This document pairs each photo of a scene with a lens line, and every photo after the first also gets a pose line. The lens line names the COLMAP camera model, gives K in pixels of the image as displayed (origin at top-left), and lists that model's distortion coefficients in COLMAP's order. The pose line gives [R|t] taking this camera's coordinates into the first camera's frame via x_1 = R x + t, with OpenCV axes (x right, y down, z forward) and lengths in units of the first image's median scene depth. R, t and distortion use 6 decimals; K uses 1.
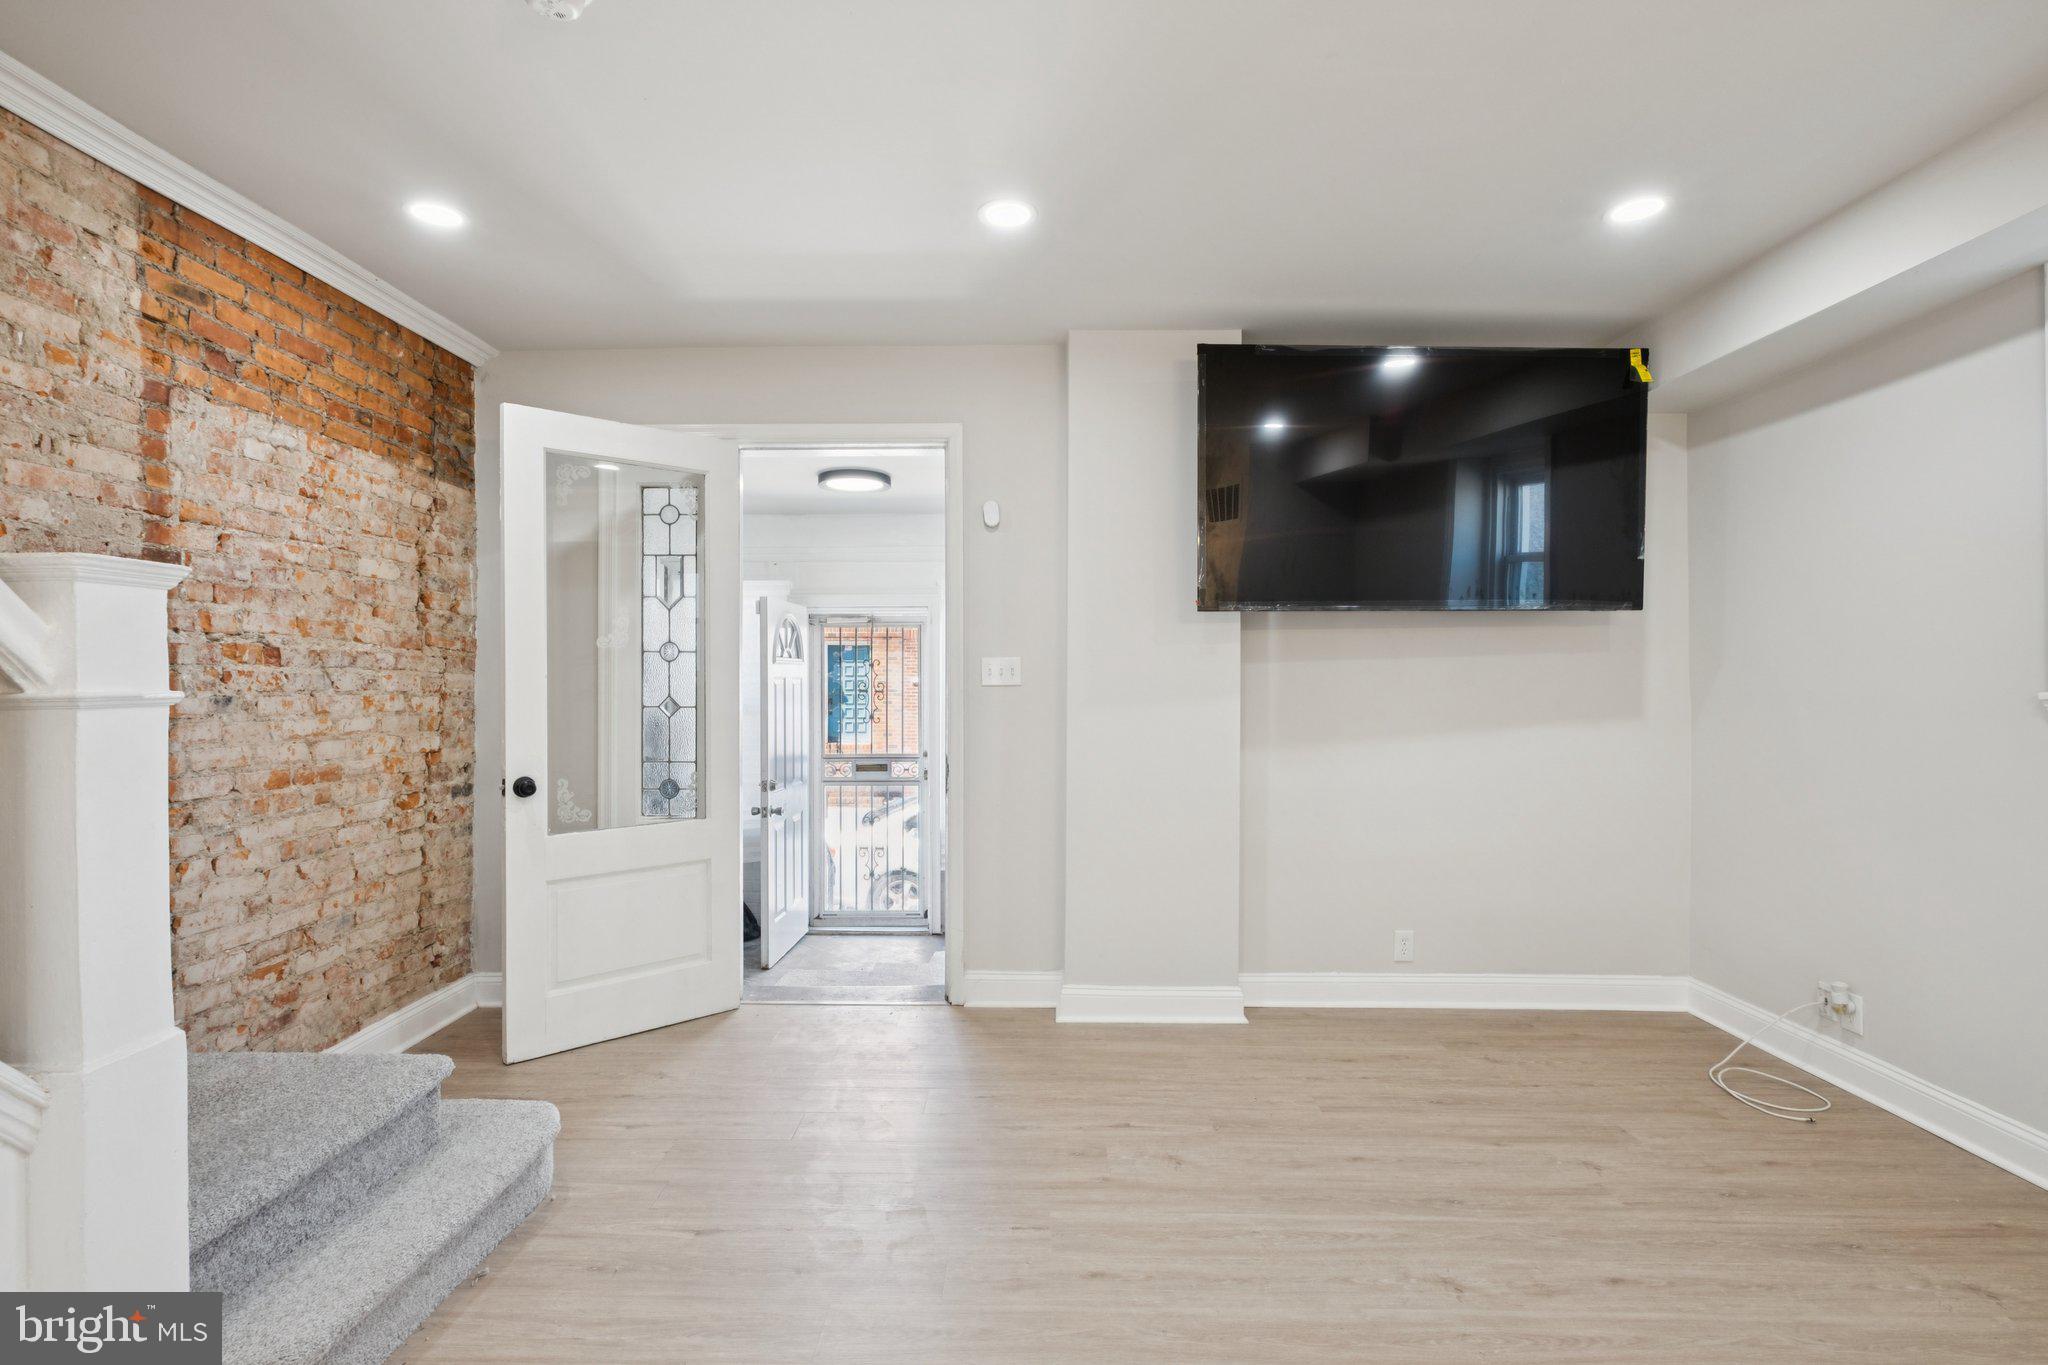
lens RADIAL K [[970.3, 0, 1019.9], [0, 970.3, 676.8], [0, 0, 1]] dist [0.000259, 0.002545]
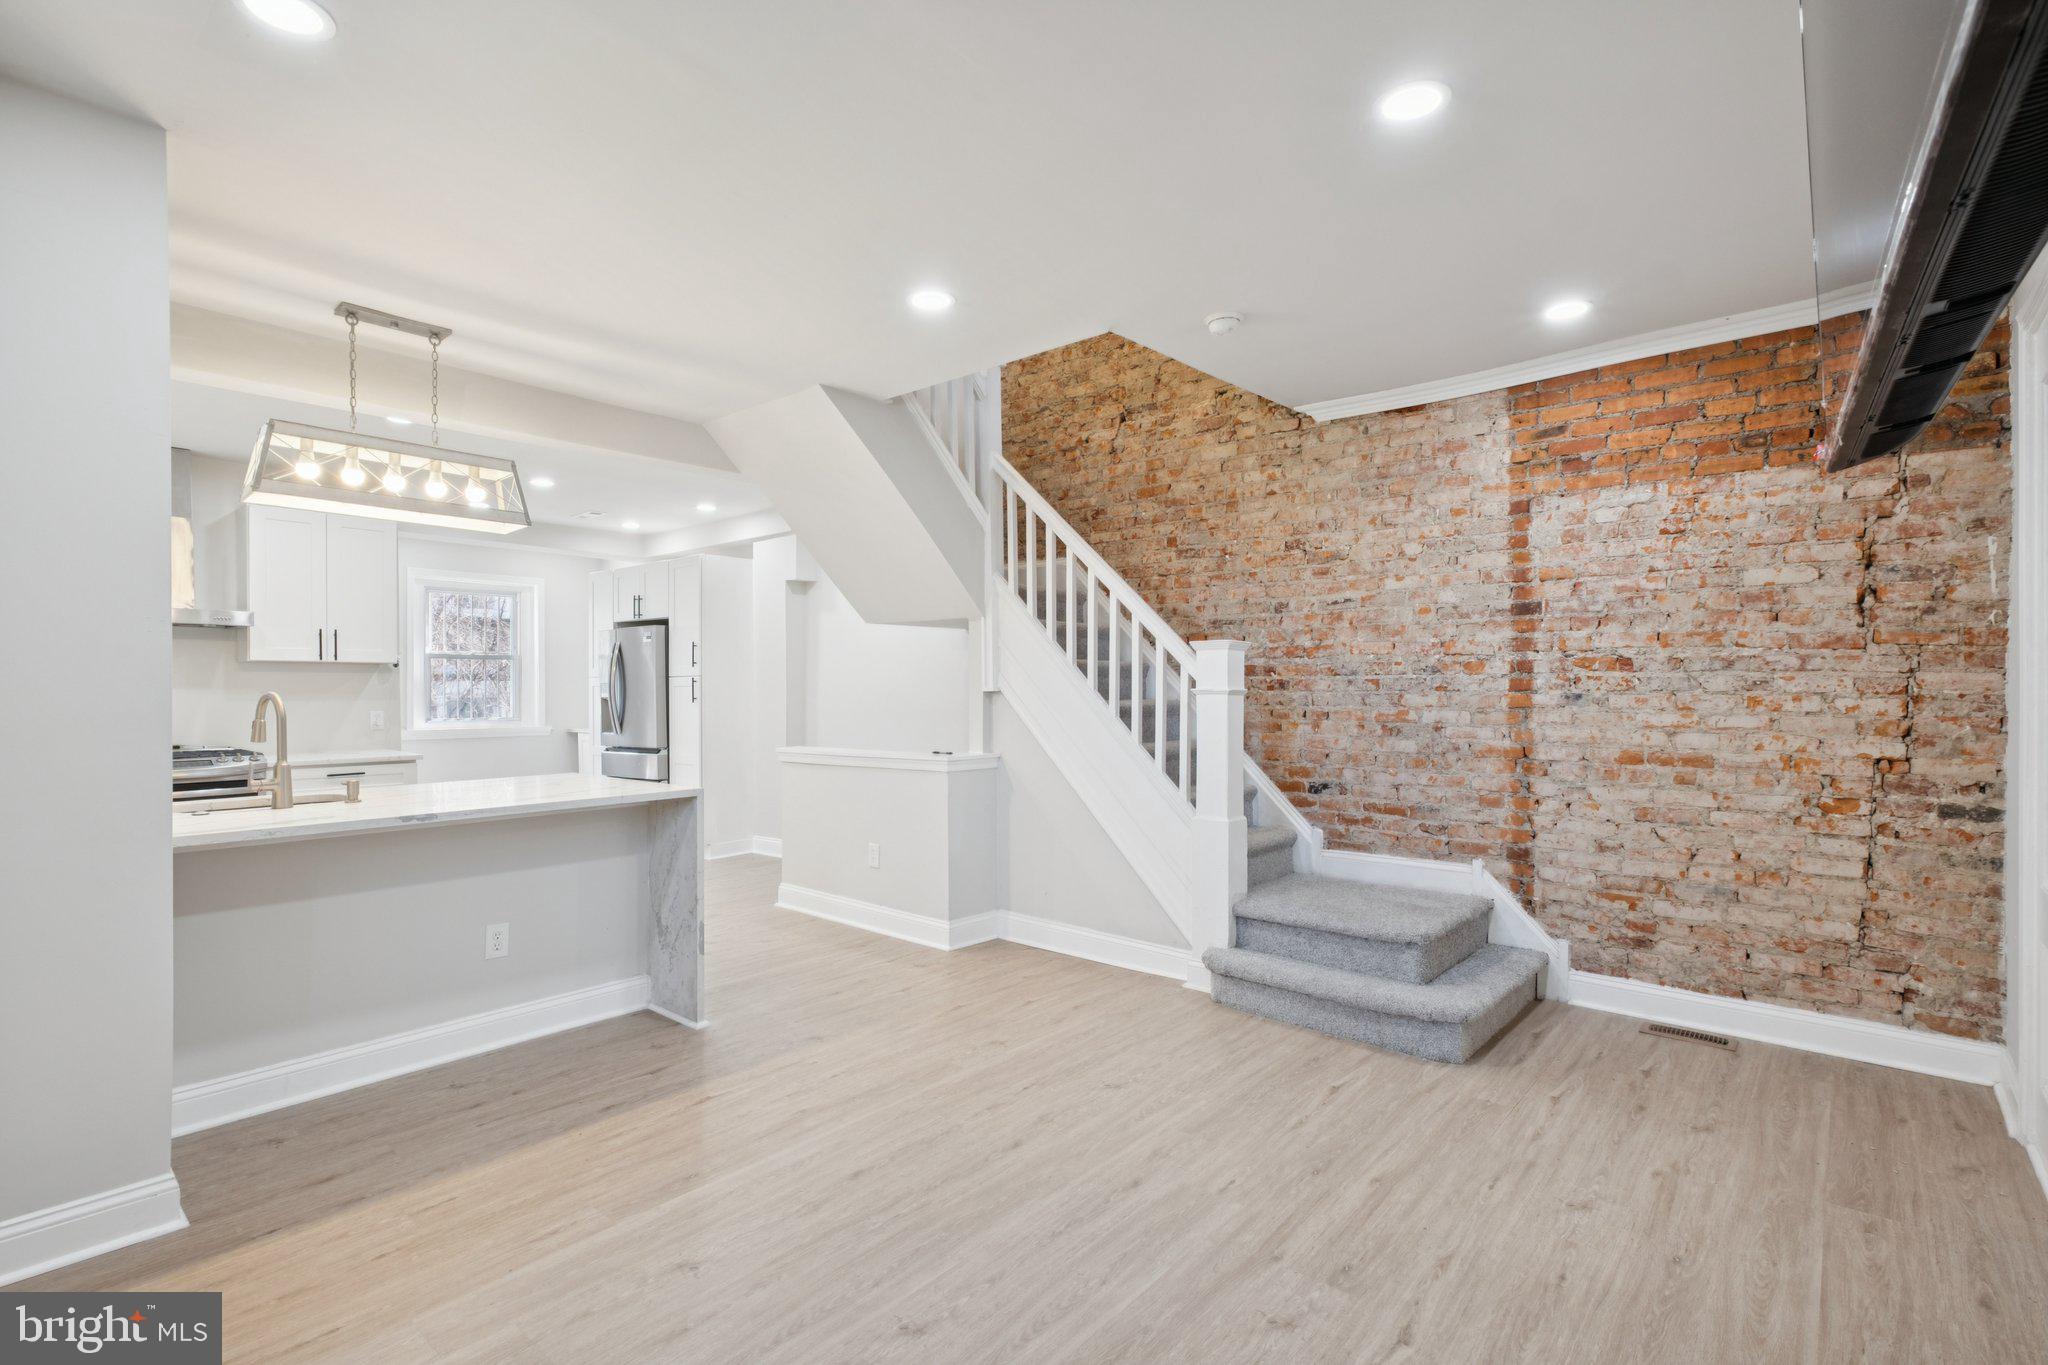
lens RADIAL K [[970.3, 0, 995.2], [0, 970.3, 686.6], [0, 0, 1]] dist [0.000259, 0.002545]
pose [[-0.666825, -0.000510, -0.745214, 0.634390], [0.005809, 0.999966, -0.005882, 0.009549], [0.745192, -0.008251, -0.666799, 0.985583]]
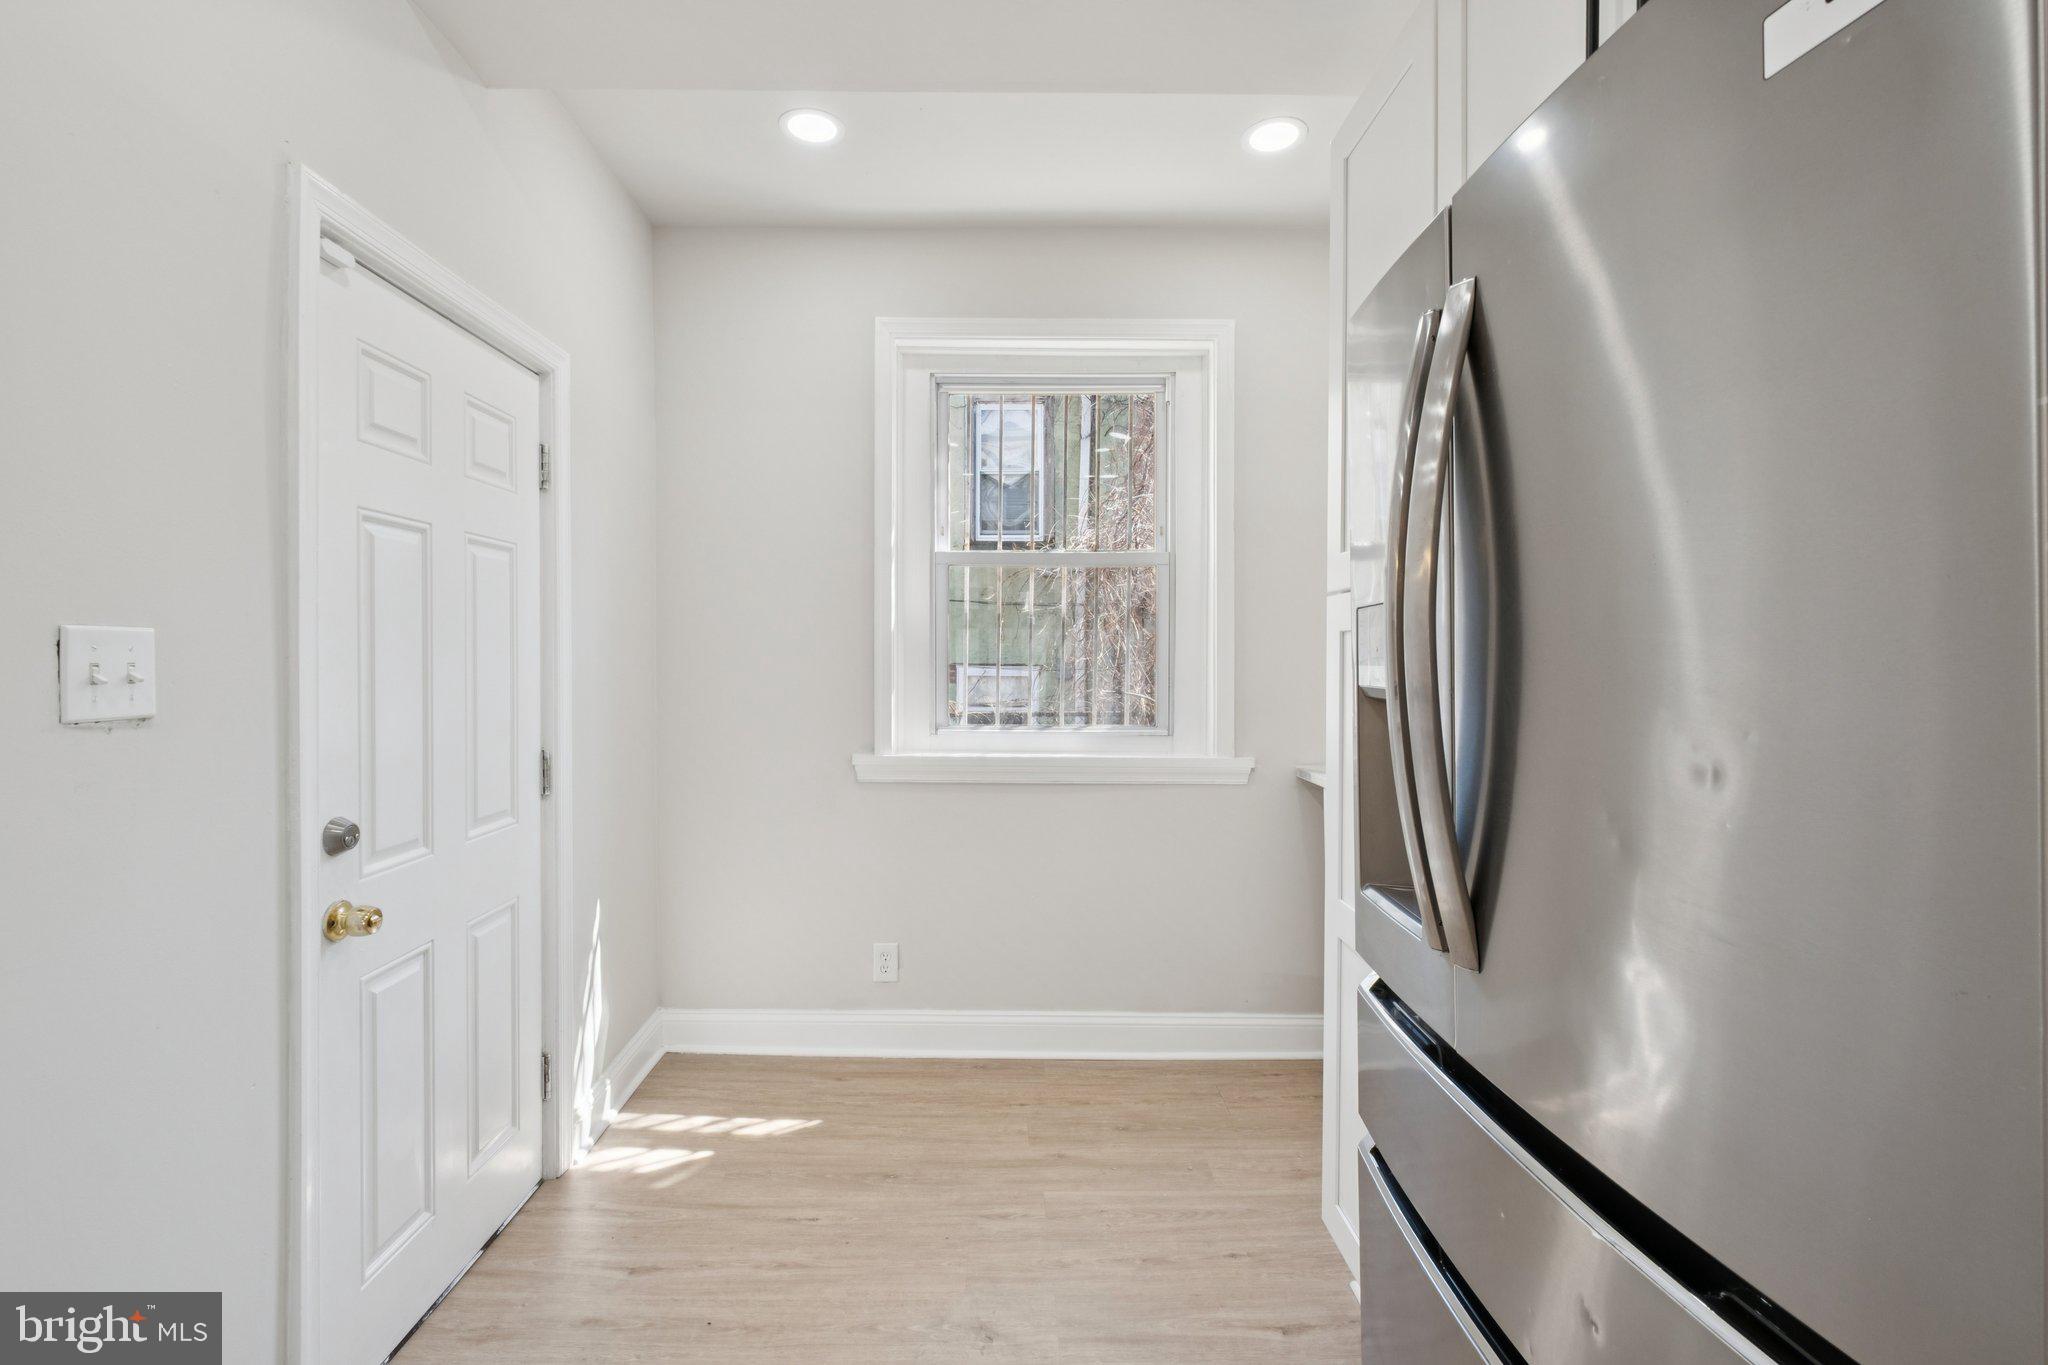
lens RADIAL K [[902.0, 0, 980.7], [0, 902.0, 666.8], [0, 0, 1]] dist [-0.002446, 0.001741]
pose [[-0.999777, -0.004700, 0.020586, -0.272625], [-0.004542, 0.999960, 0.007706, 0.005443], [-0.020622, 0.007611, -0.999758, -0.800260]]
